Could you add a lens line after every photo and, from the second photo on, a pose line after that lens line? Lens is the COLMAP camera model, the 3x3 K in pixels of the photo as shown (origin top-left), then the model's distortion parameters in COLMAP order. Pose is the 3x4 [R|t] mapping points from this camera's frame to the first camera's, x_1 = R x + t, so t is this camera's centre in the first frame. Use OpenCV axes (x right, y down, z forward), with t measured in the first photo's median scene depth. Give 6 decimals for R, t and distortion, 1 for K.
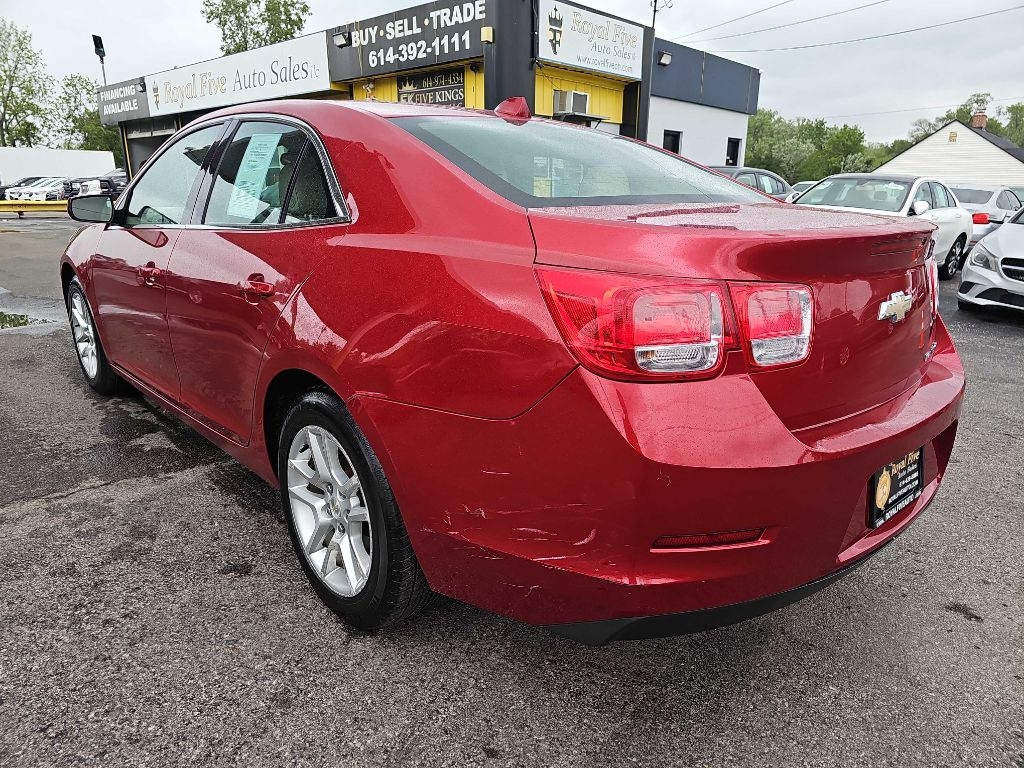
lens RADIAL K [[676.5, 0, 513.8], [0, 676.5, 385.6], [0, 0, 1]] dist [0.048495, -0.028076]
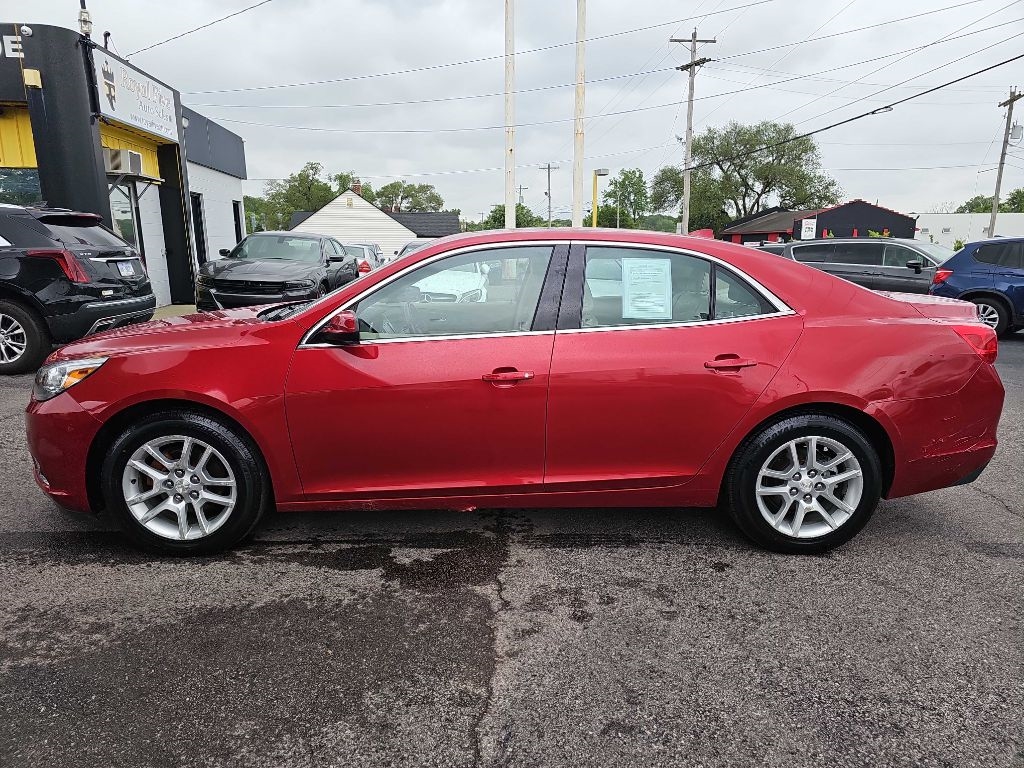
lens RADIAL K [[676.5, 0, 506.7], [0, 676.5, 385.1], [0, 0, 1]] dist [0.048495, -0.028076]
pose [[0.654333, -0.168025, 0.737303, -0.307906], [0.218138, 0.975495, 0.028716, -0.042326], [-0.724061, 0.142044, 0.674952, 0.060922]]
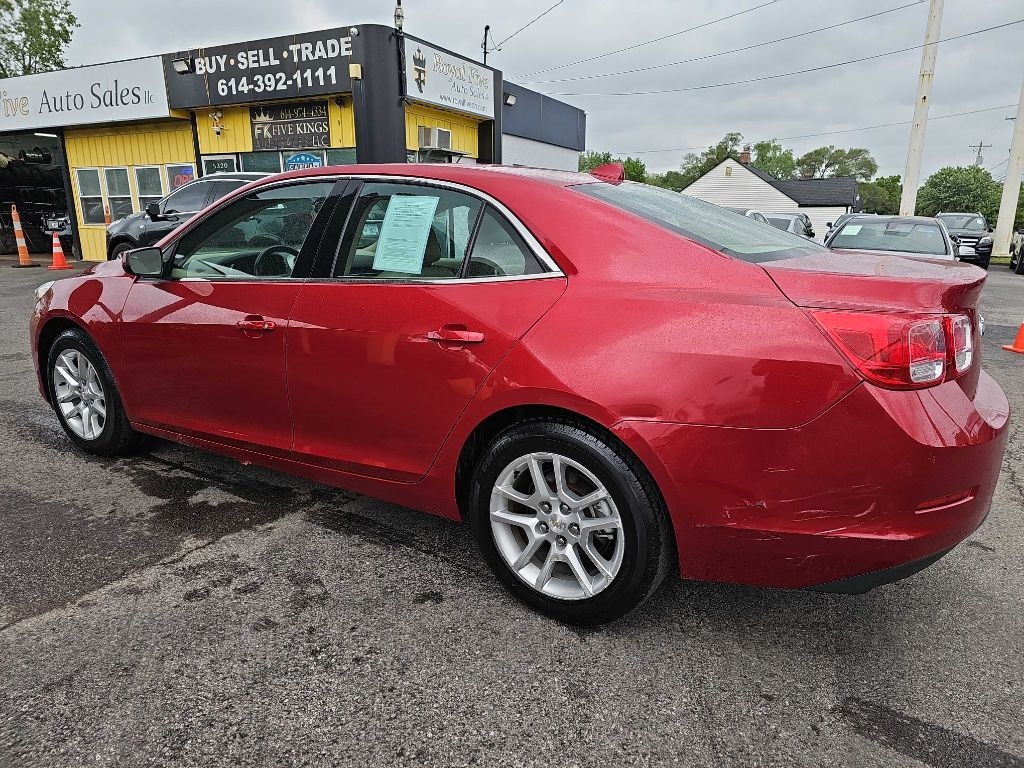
lens RADIAL K [[676.5, 0, 513.9], [0, 676.5, 381.1], [0, 0, 1]] dist [0.048495, -0.028076]
pose [[0.962804, -0.072056, 0.260414, -0.098620], [0.082565, 0.996145, -0.029630, -0.005100], [-0.257276, 0.050029, 0.965042, -0.015172]]
